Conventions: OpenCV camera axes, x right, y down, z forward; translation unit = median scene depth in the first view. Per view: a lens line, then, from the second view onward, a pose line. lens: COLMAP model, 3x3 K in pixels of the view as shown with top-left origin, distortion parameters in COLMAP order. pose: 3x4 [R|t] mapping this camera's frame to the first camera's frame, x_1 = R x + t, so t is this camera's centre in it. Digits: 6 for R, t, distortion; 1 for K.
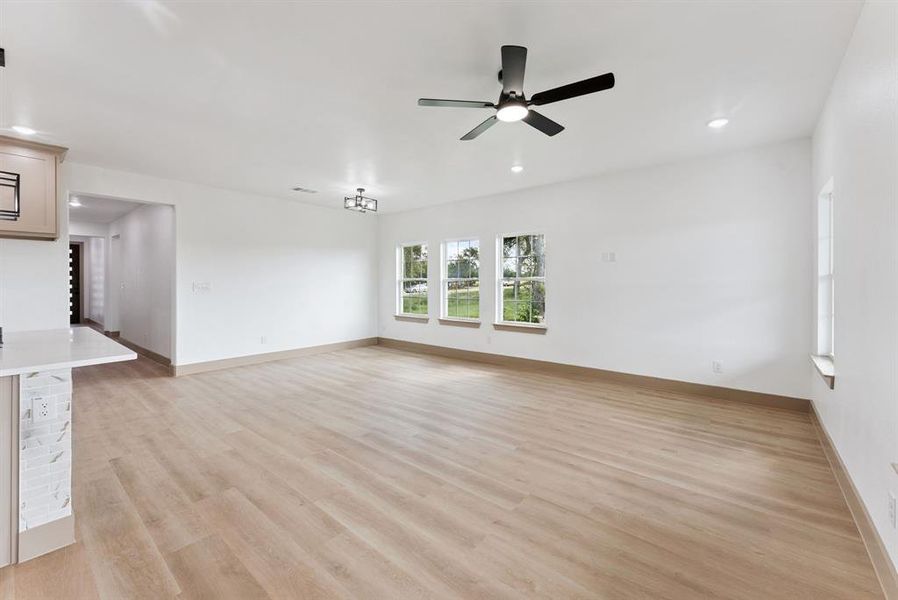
lens RADIAL K [[364.9, 0, 448.9], [0, 364.9, 277.9], [0, 0, 1]] dist [0.000191, 0.000073]
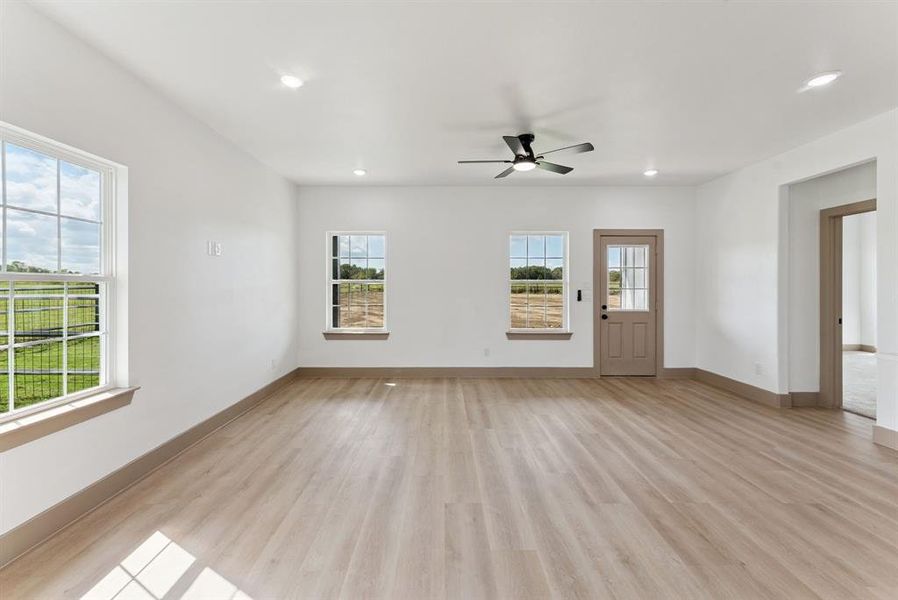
lens RADIAL K [[366.1, 0, 449.3], [0, 366.1, 289.4], [0, 0, 1]] dist [-0.000868, -0.000368]
pose [[-0.655925, -0.002799, 0.754821, -0.553535], [-0.006406, 0.999978, -0.001859, 0.025506], [-0.754799, -0.006054, -0.655928, 1.705939]]
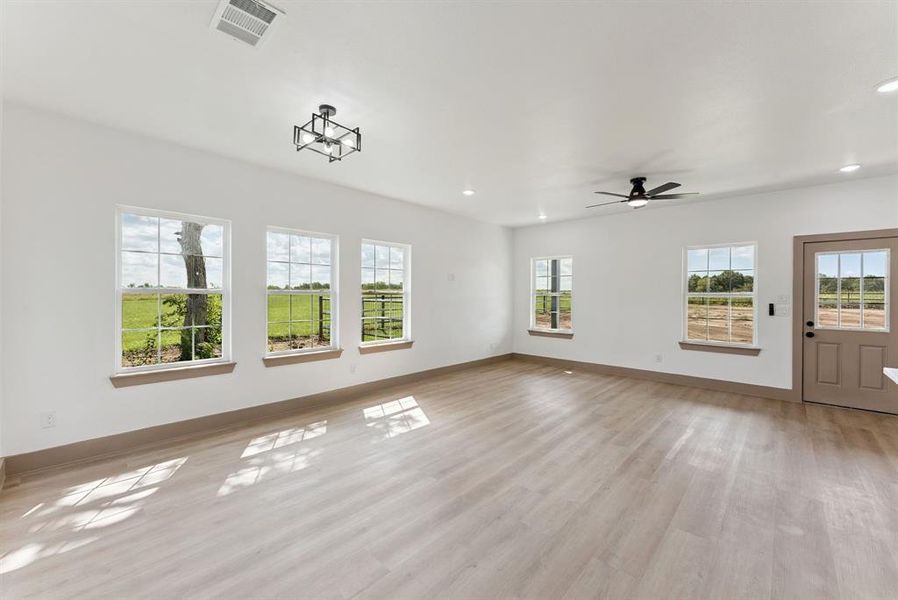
lens RADIAL K [[368.5, 0, 452.3], [0, 368.5, 297.7], [0, 0, 1]] dist [0.000729, -0.000030]
pose [[0.035842, -0.001972, 0.999356, -1.291262], [-0.019084, 0.999814, 0.002658, 0.018655], [-0.999175, -0.019167, 0.035797, 1.454070]]
